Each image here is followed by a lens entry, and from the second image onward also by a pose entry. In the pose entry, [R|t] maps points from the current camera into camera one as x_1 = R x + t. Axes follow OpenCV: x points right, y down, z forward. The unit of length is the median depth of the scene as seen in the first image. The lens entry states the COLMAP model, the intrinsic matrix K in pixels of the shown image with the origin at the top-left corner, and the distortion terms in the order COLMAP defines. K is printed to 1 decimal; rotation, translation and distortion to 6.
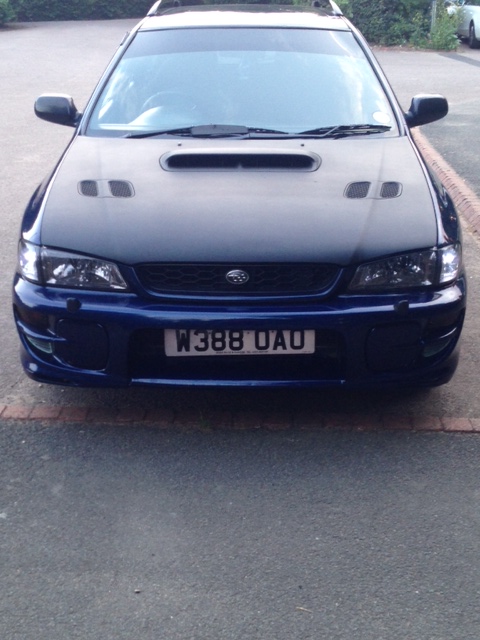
lens RADIAL K [[960.5, 0, 227.7], [0, 960.5, 323.0], [0, 0, 1]] dist [0.047776, 0.000000]
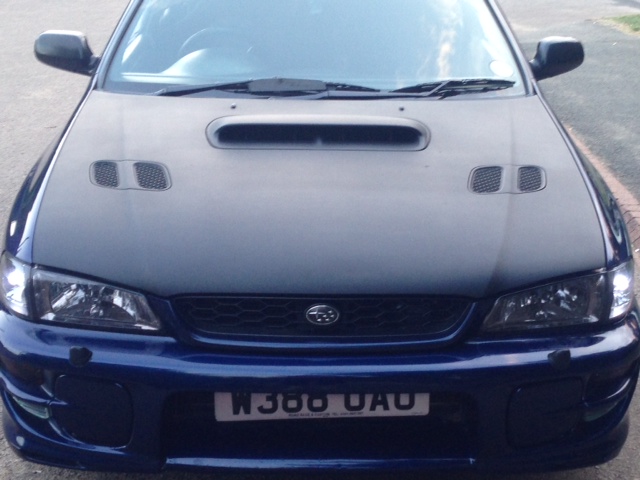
lens RADIAL K [[1055.1, 0, 324.3], [0, 1055.1, 244.4], [0, 0, 1]] dist [0.057676, 0.000000]
pose [[0.998727, 0.002072, 0.050397, -0.025085], [-0.001457, 0.999924, -0.012231, -0.083659], [-0.050418, 0.012142, 0.998654, 0.233595]]
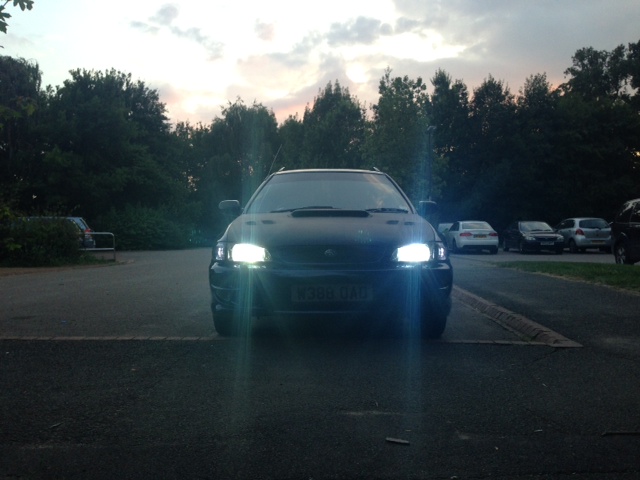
lens RADIAL K [[606.8, 0, 320.1], [0, 606.8, 237.7], [0, 0, 1]] dist [0.059538, 0.000000]
pose [[0.999859, 0.000565, 0.016776, -0.029875], [0.005008, 0.943864, -0.330295, 0.302151], [-0.016021, 0.330332, 0.943729, -0.136804]]
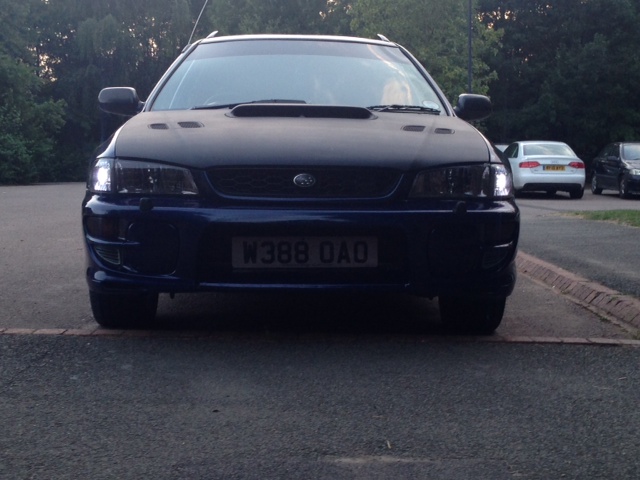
lens RADIAL K [[1055.1, 0, 321.5], [0, 1055.1, 240.6], [0, 0, 1]] dist [0.057676, 0.000000]
pose [[0.997983, 0.009202, 0.062814, -0.041043], [0.007941, 0.963574, -0.267324, 0.307270], [-0.062986, 0.267284, 0.961557, -0.092371]]
